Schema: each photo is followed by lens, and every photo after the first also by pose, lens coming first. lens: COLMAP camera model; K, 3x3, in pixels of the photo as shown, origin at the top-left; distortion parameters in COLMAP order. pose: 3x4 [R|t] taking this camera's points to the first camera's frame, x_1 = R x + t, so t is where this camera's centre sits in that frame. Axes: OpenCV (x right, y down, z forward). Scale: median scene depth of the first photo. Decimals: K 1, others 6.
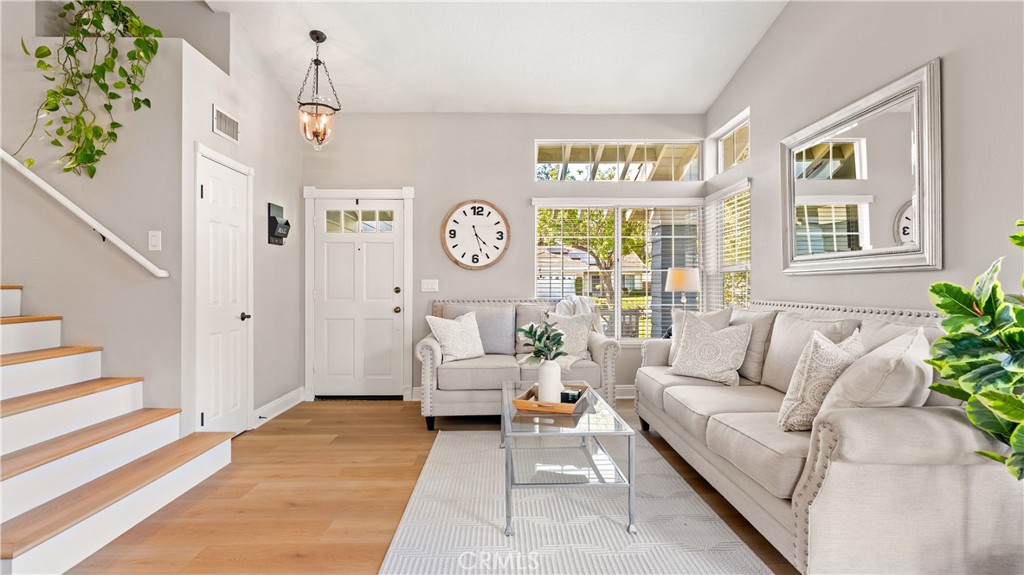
lens RADIAL K [[467.9, 0, 496.8], [0, 467.9, 288.3], [0, 0, 1]] dist [-0.007747, 0.000662]
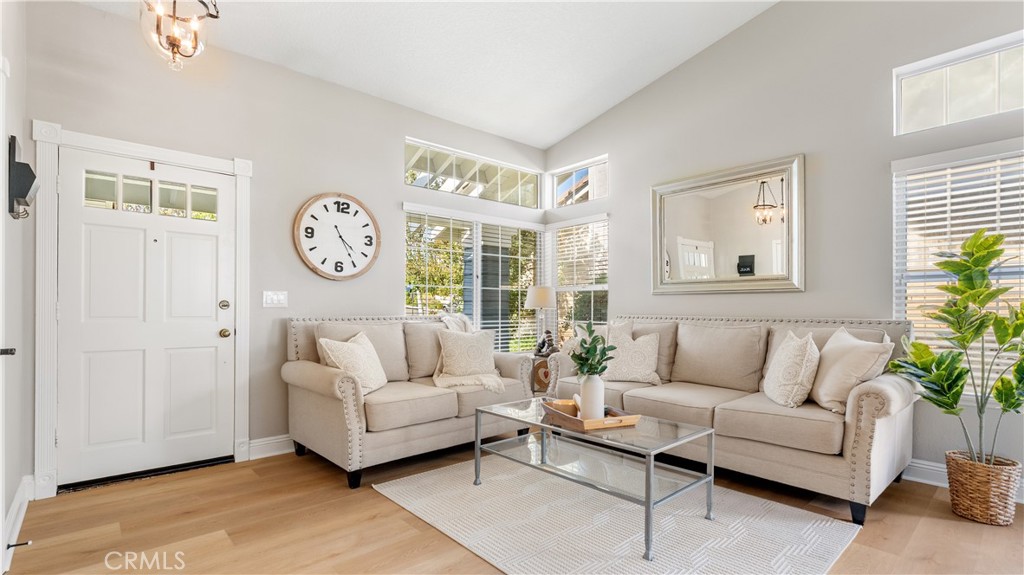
lens RADIAL K [[467.9, 0, 512.2], [0, 467.9, 309.9], [0, 0, 1]] dist [-0.007747, 0.000662]
pose [[0.759286, 0.001338, 0.650756, -0.341952], [-0.002490, 0.999997, 0.000849, 0.009652], [-0.650752, -0.002265, 0.759287, 0.198649]]
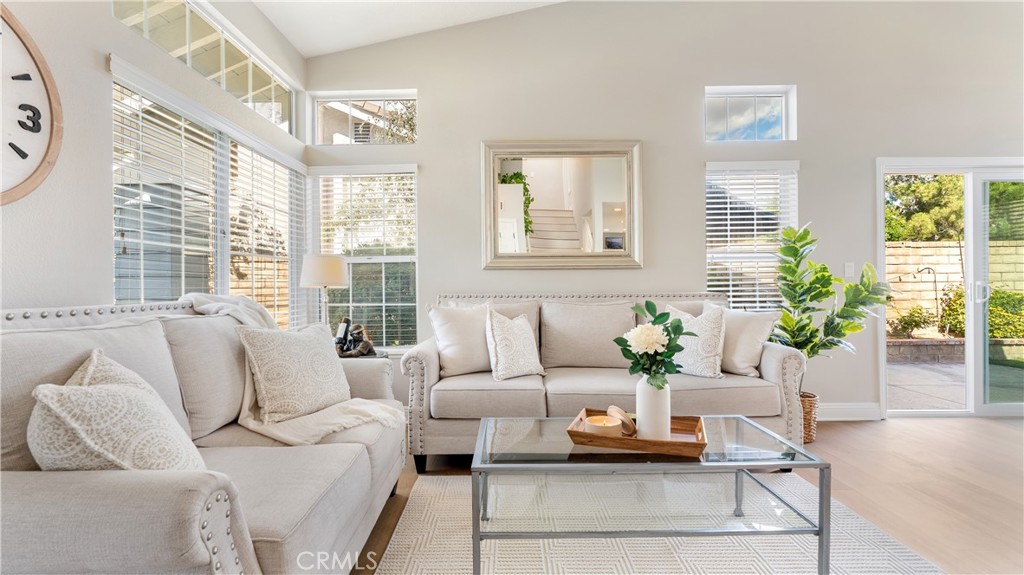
lens RADIAL K [[467.9, 0, 512.0], [0, 467.9, 282.9], [0, 0, 1]] dist [-0.007747, 0.000662]
pose [[0.030472, 0.009928, 0.999486, -0.311971], [0.007877, 0.999917, -0.010173, 0.010901], [-0.999505, 0.008183, 0.030391, 0.647829]]
